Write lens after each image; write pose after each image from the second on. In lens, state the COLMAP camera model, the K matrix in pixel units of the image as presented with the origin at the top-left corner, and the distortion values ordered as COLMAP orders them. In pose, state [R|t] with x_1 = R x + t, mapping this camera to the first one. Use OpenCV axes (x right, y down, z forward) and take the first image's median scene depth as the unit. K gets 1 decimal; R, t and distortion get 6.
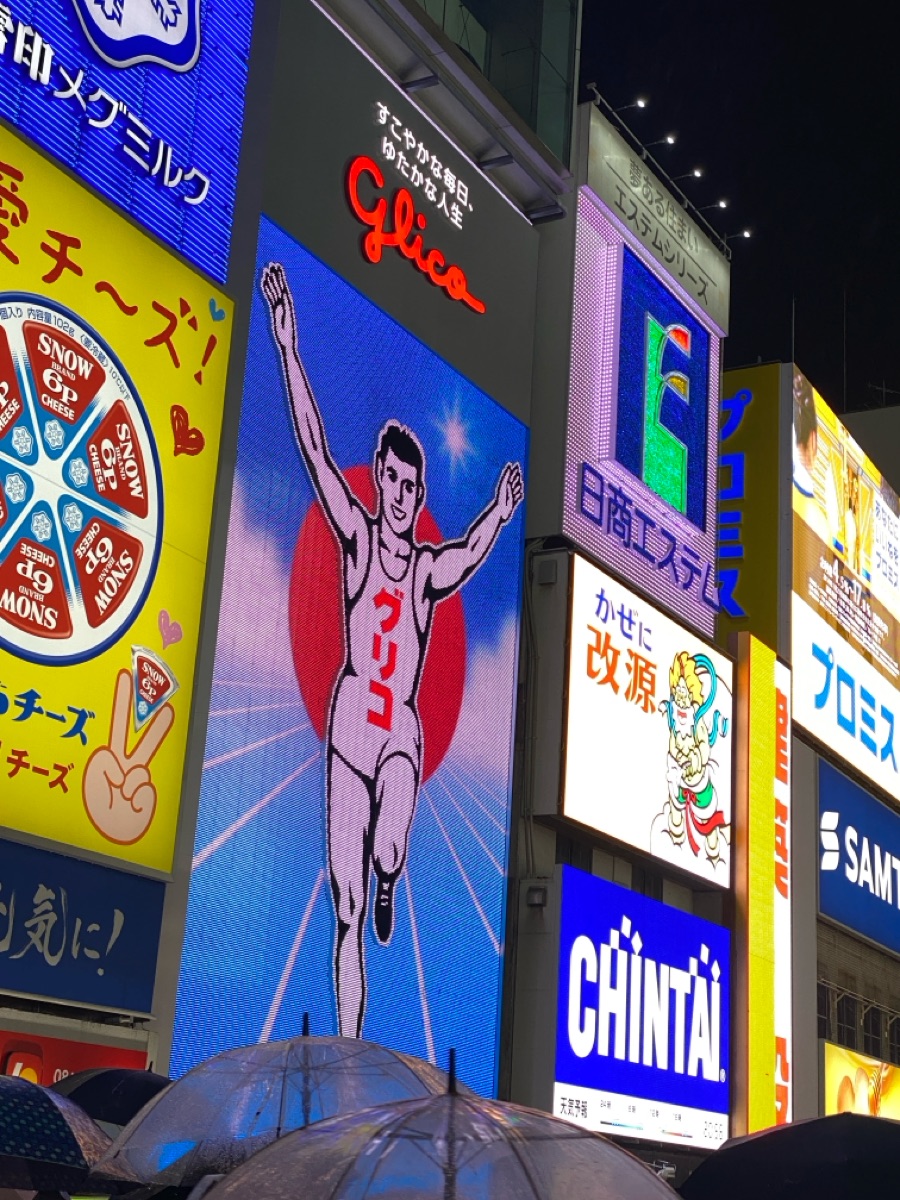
lens RADIAL K [[1830.9, 0, 450.2], [0, 1830.9, 580.1], [0, 0, 1]] dist [0.131260, 0.064136]
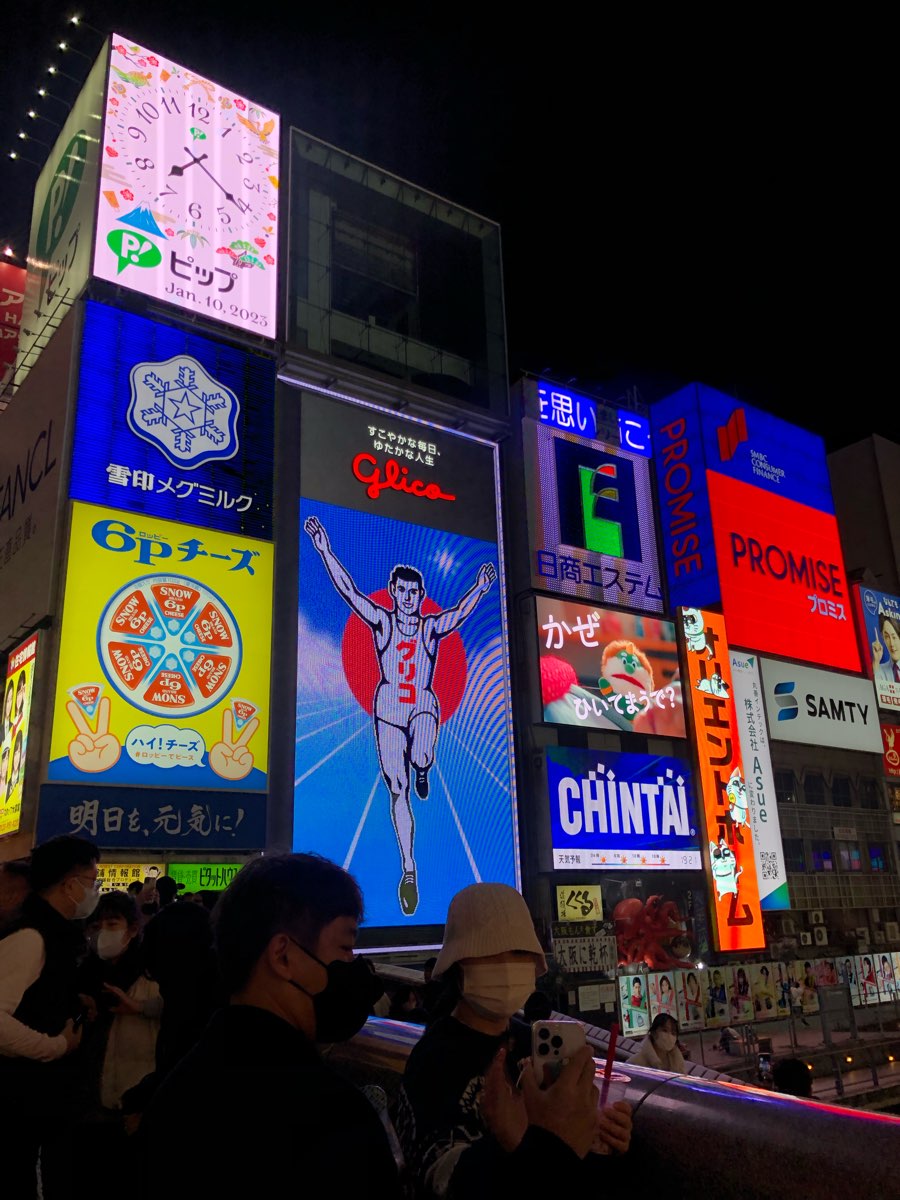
lens RADIAL K [[978.1, 0, 463.3], [0, 978.1, 594.1], [0, 0, 1]] dist [0.074717, -0.094173]
pose [[0.909188, -0.217465, -0.355085, 0.460270], [0.216255, 0.975362, -0.043624, 0.016509], [0.355823, -0.037127, 0.933816, -0.078037]]
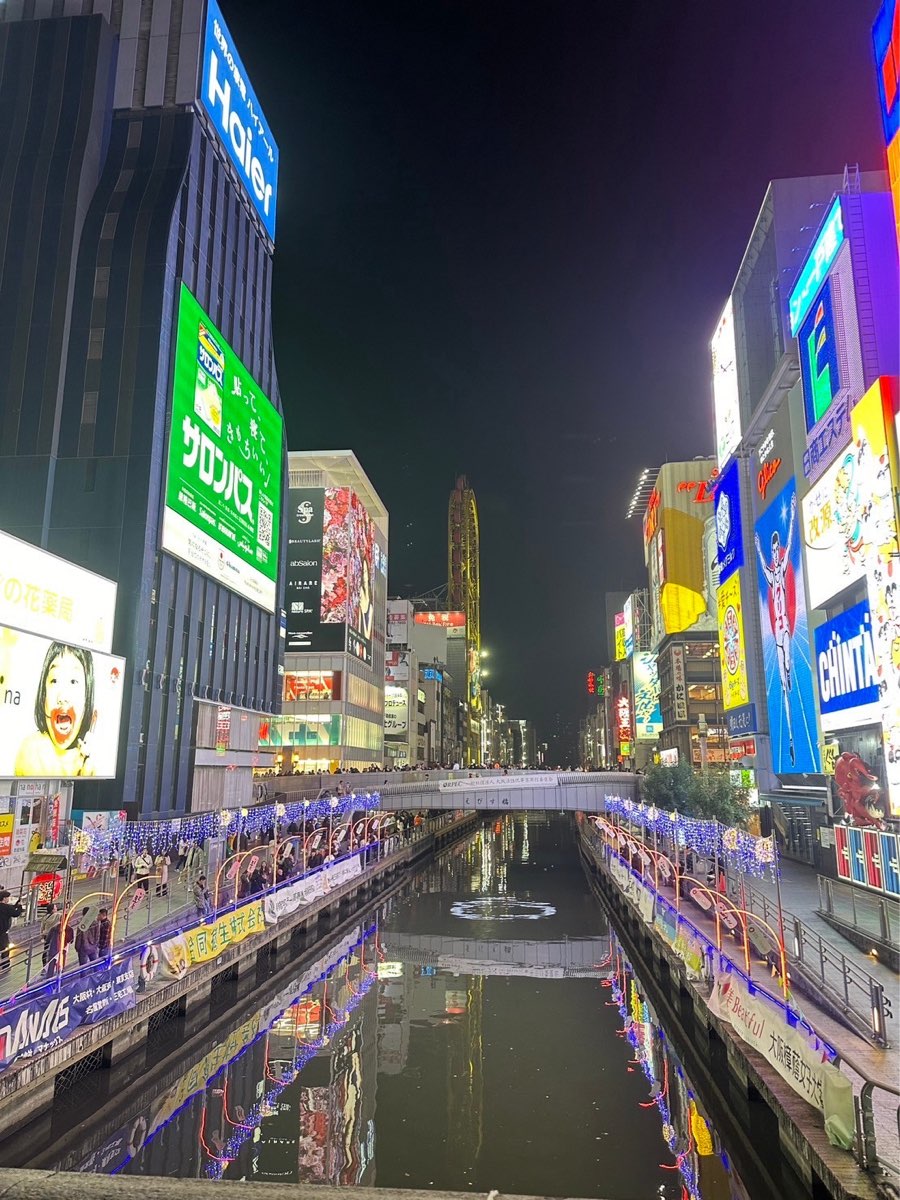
lens RADIAL K [[843.8, 0, 436.8], [0, 843.8, 589.1], [0, 0, 1]] dist [0.044491, -0.069683]
pose [[-0.926223, -0.143119, -0.348753, 1.044958], [0.059691, 0.857780, -0.510539, 0.738396], [0.372221, -0.493691, -0.785952, 1.946888]]
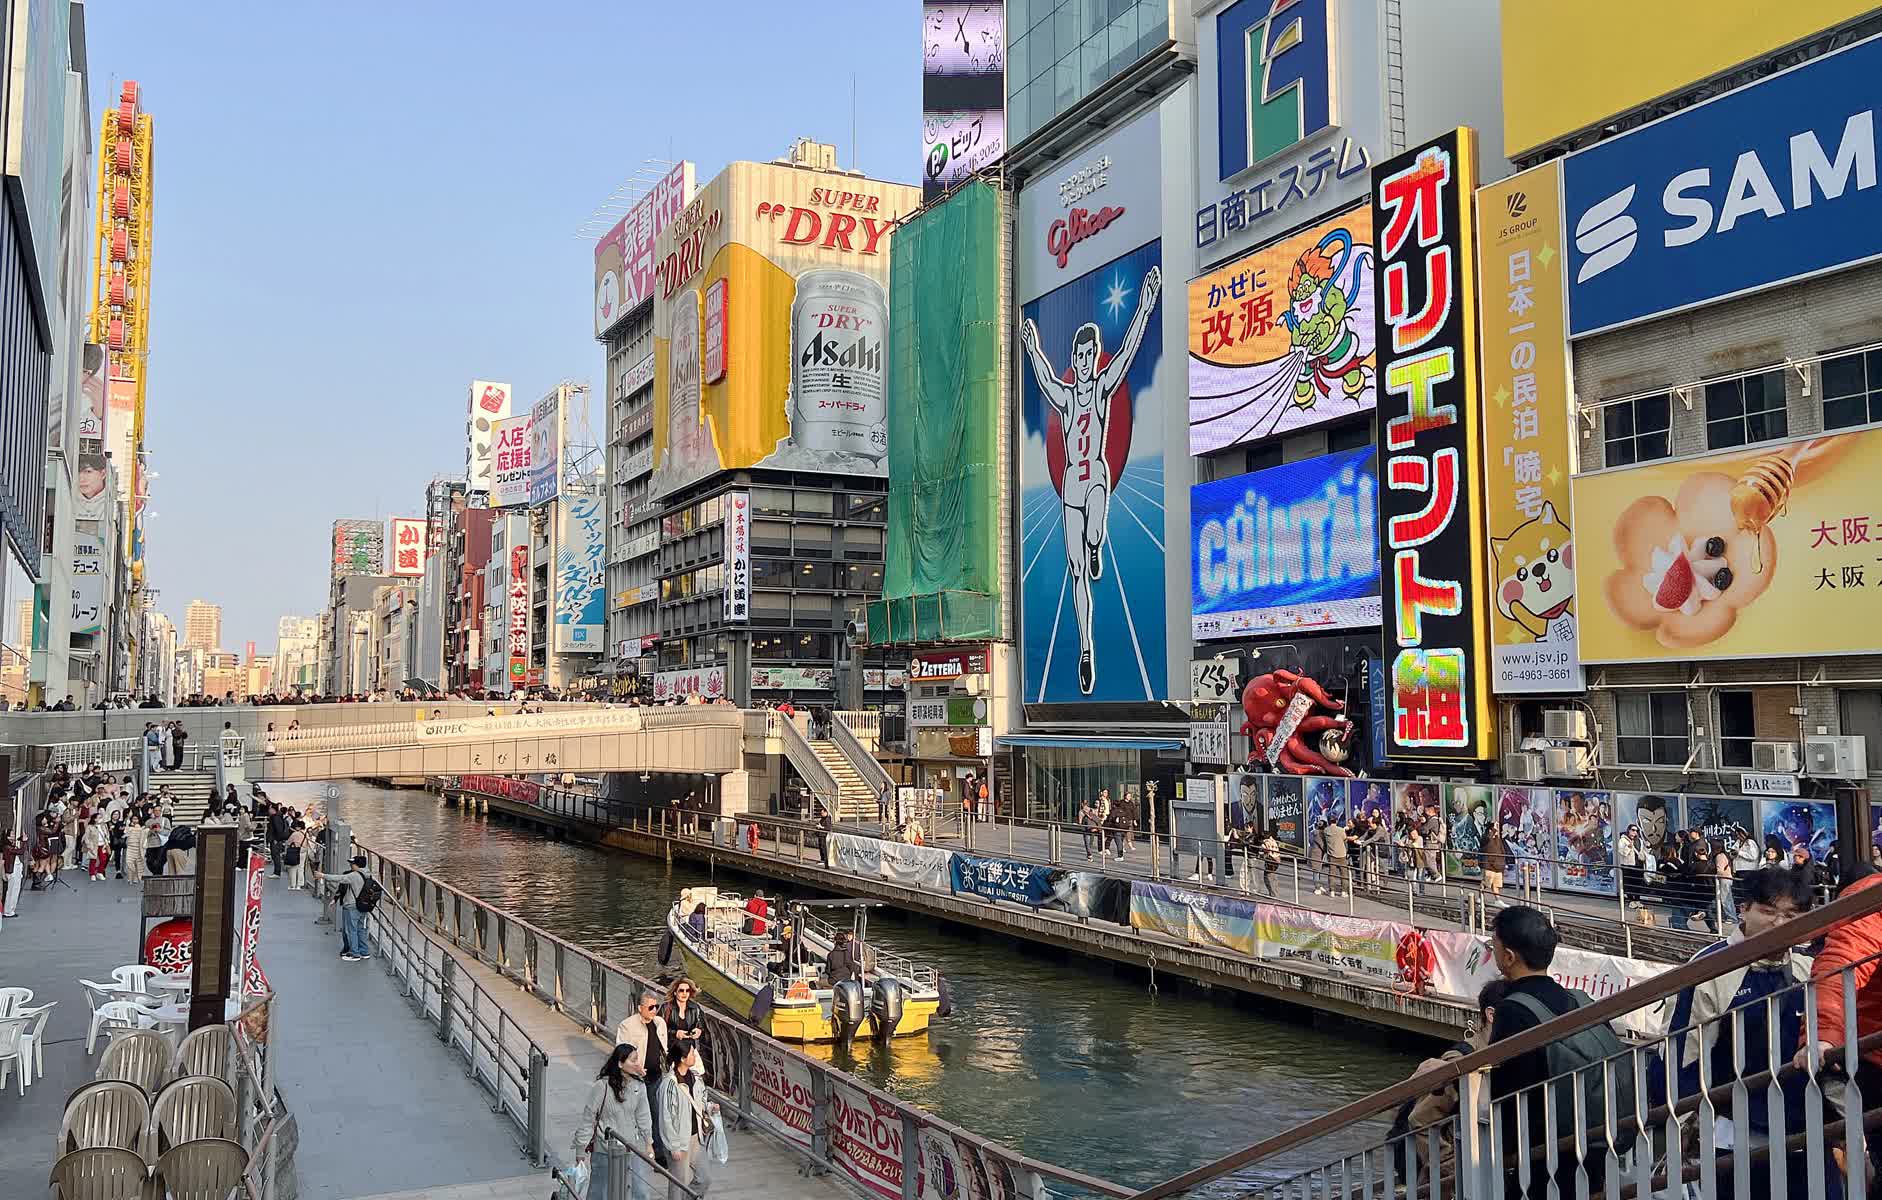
lens RADIAL K [[1533.0, 0, 937.5], [0, 1533.0, 594.9], [0, 0, 1]] dist [0.037026, -0.004423]
pose [[-0.554646, -0.128971, -0.822031, 1.432944], [0.231261, 0.925099, -0.301180, 0.669165], [0.799304, -0.357152, -0.483276, 1.617469]]
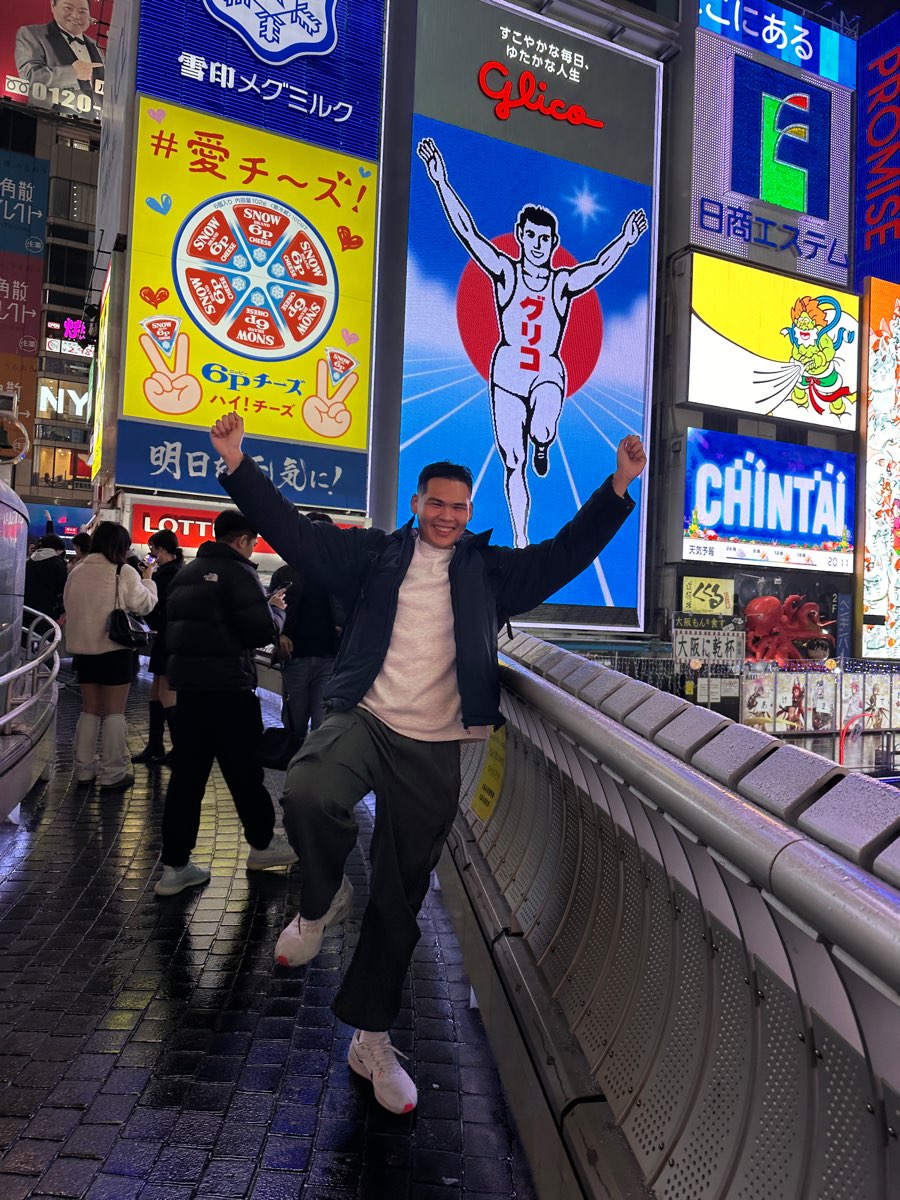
lens RADIAL K [[843.8, 0, 436.8], [0, 843.8, 589.1], [0, 0, 1]] dist [0.044491, -0.069683]
pose [[0.814456, -0.048512, -0.578193, 0.386492], [0.191921, 0.962931, 0.189552, 0.113215], [0.547565, -0.265350, 0.793576, 0.149370]]
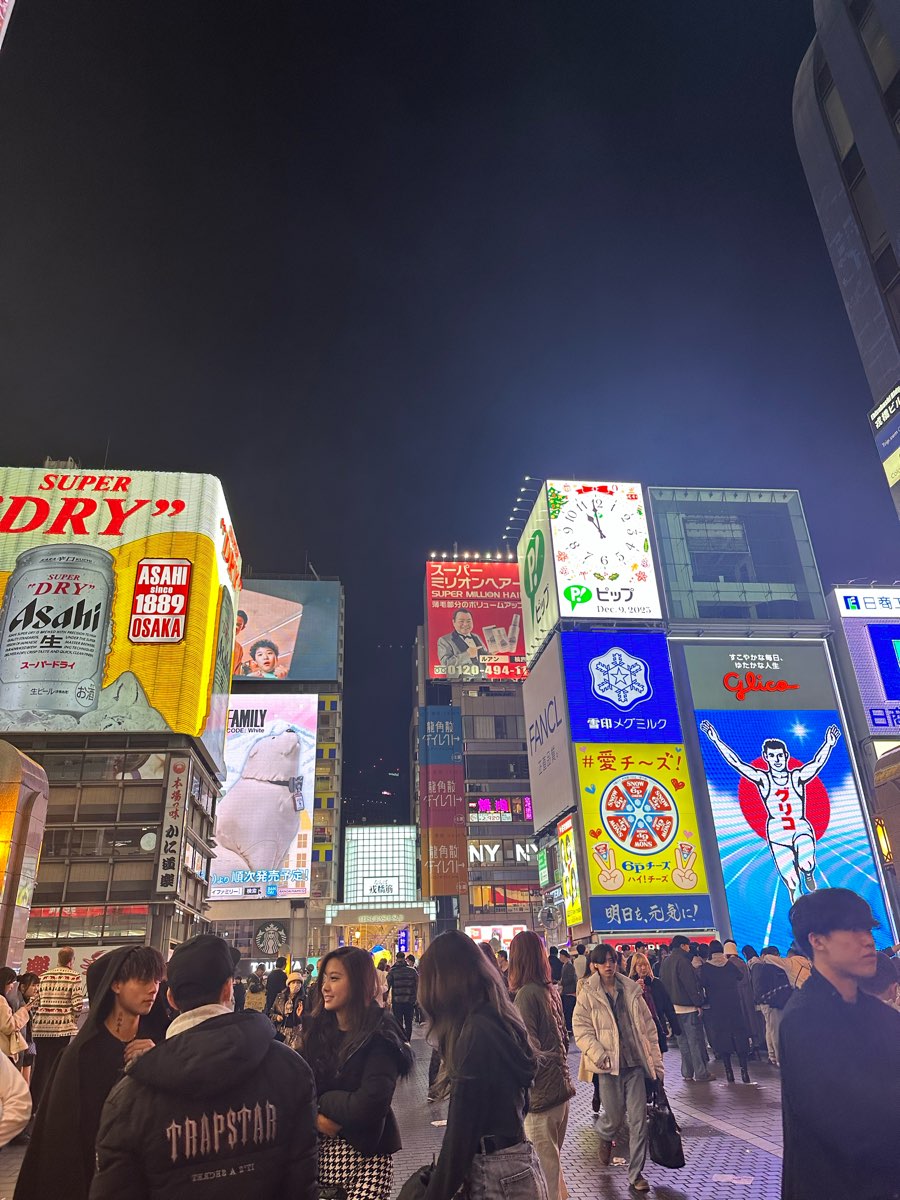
lens RADIAL K [[823.8, 0, 448.2], [0, 823.8, 602.8], [0, 0, 1]] dist [0.163465, -0.351740]
pose [[0.582946, -0.417911, -0.696796, 0.859599], [0.321819, 0.906205, -0.274271, -0.081792], [0.746061, -0.064357, 0.662760, -0.515745]]
